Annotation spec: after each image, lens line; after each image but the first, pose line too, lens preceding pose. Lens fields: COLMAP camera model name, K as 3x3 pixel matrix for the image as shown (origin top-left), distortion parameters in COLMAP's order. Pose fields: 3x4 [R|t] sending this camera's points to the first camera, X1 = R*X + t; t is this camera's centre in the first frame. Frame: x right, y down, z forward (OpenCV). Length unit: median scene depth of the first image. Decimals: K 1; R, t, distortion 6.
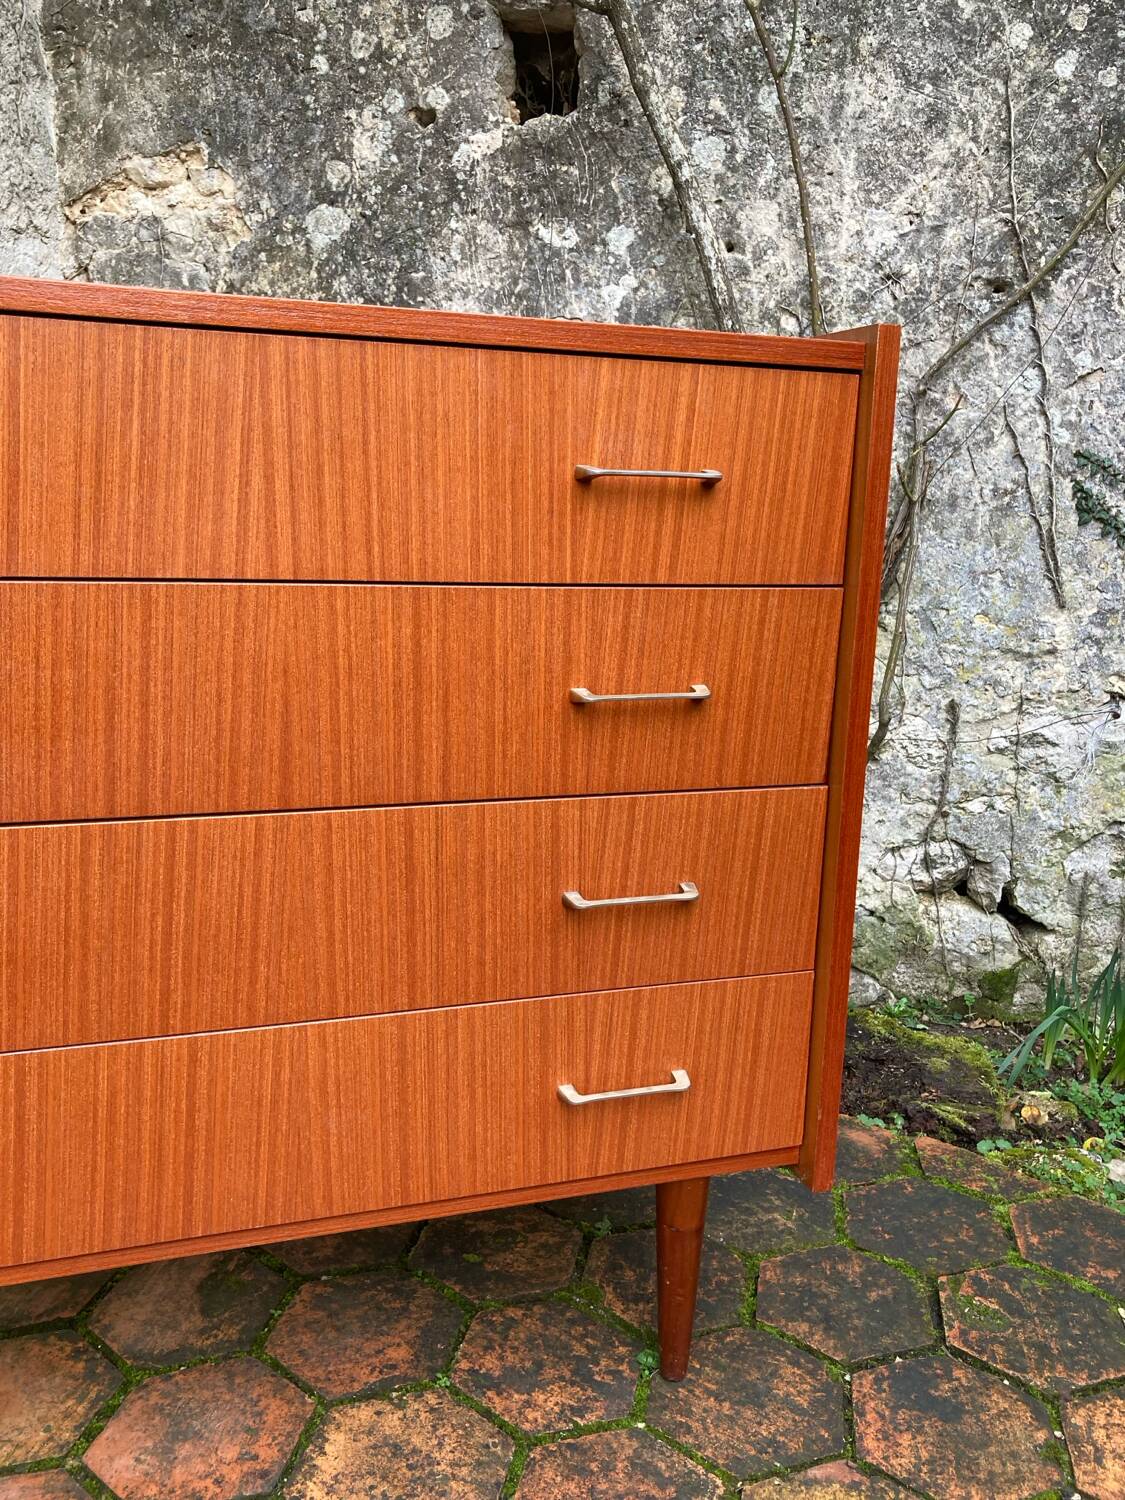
lens RADIAL K [[1248.5, 0, 571.9], [0, 1248.5, 744.3], [0, 0, 1]] dist [0.017156, -0.000471]
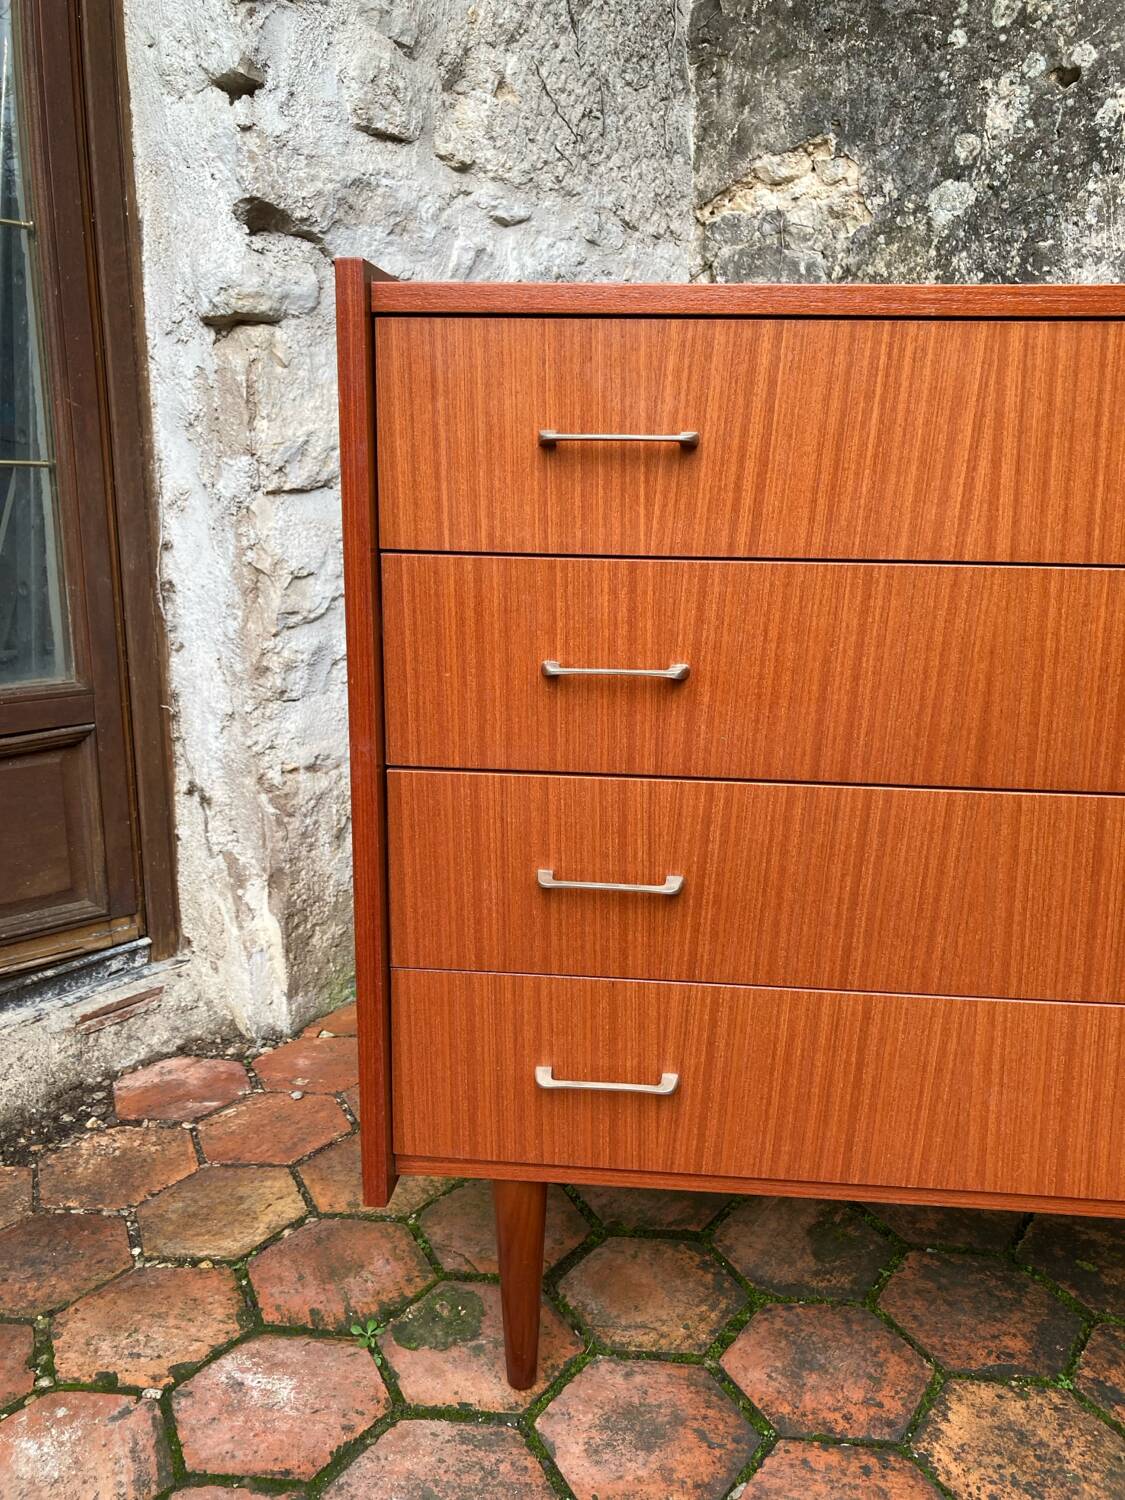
lens RADIAL K [[1248.5, 0, 574.8], [0, 1248.5, 735.9], [0, 0, 1]] dist [0.017156, -0.000471]
pose [[0.917793, 0.066604, -0.391434, -0.097956], [-0.062476, 0.997775, 0.023288, 0.005113], [0.392114, 0.003081, 0.919912, -0.049957]]
